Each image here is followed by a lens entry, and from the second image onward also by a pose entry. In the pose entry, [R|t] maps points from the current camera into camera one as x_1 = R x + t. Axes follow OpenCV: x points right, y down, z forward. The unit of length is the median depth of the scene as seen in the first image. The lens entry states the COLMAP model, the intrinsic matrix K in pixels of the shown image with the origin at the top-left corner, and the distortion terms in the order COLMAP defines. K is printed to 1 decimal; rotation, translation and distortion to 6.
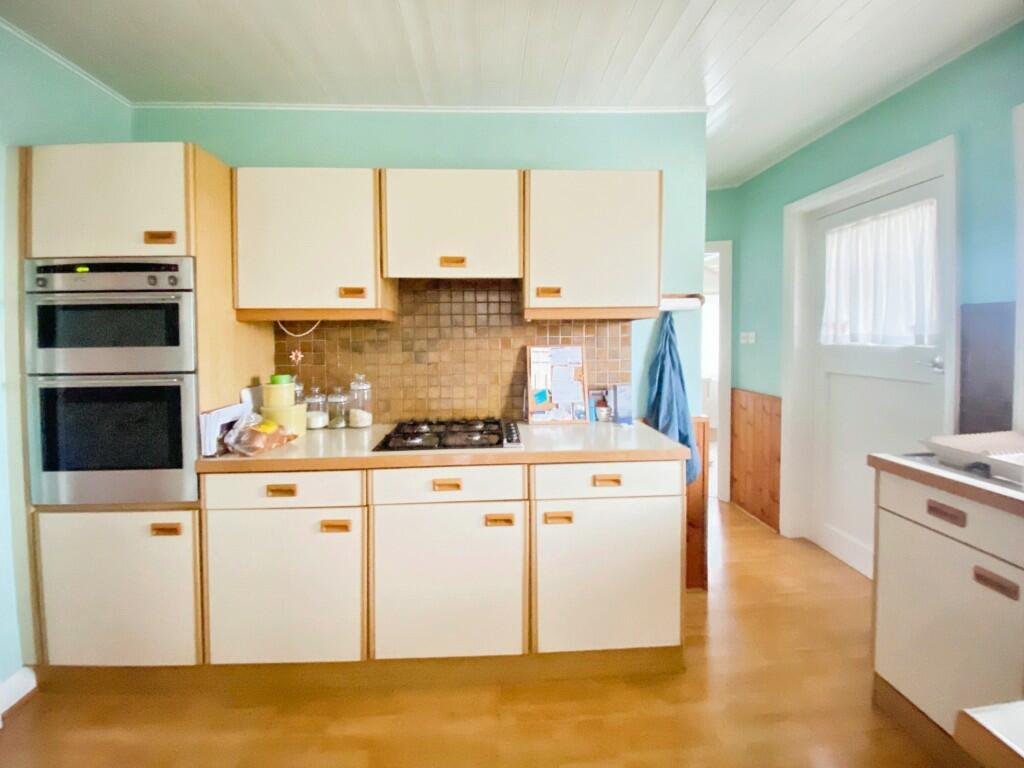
lens RADIAL K [[423.1, 0, 512.0], [0, 423.1, 384.0], [0, 0, 1]] dist [0.013790, -0.000036]
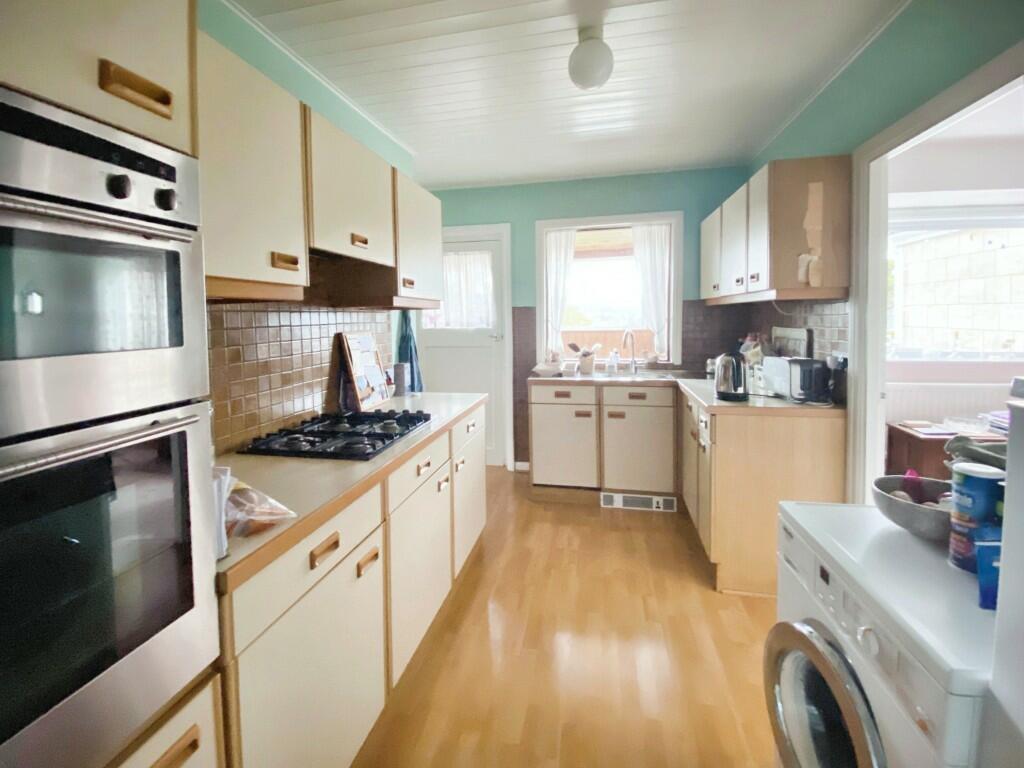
lens RADIAL K [[423.1, 0, 512.0], [0, 423.1, 384.0], [0, 0, 1]] dist [0.013790, -0.000036]
pose [[0.257404, -0.142445, 0.955747, -0.985703], [0.120161, 0.986117, 0.114609, -0.048906], [-0.958804, 0.085342, 0.270947, 0.461396]]
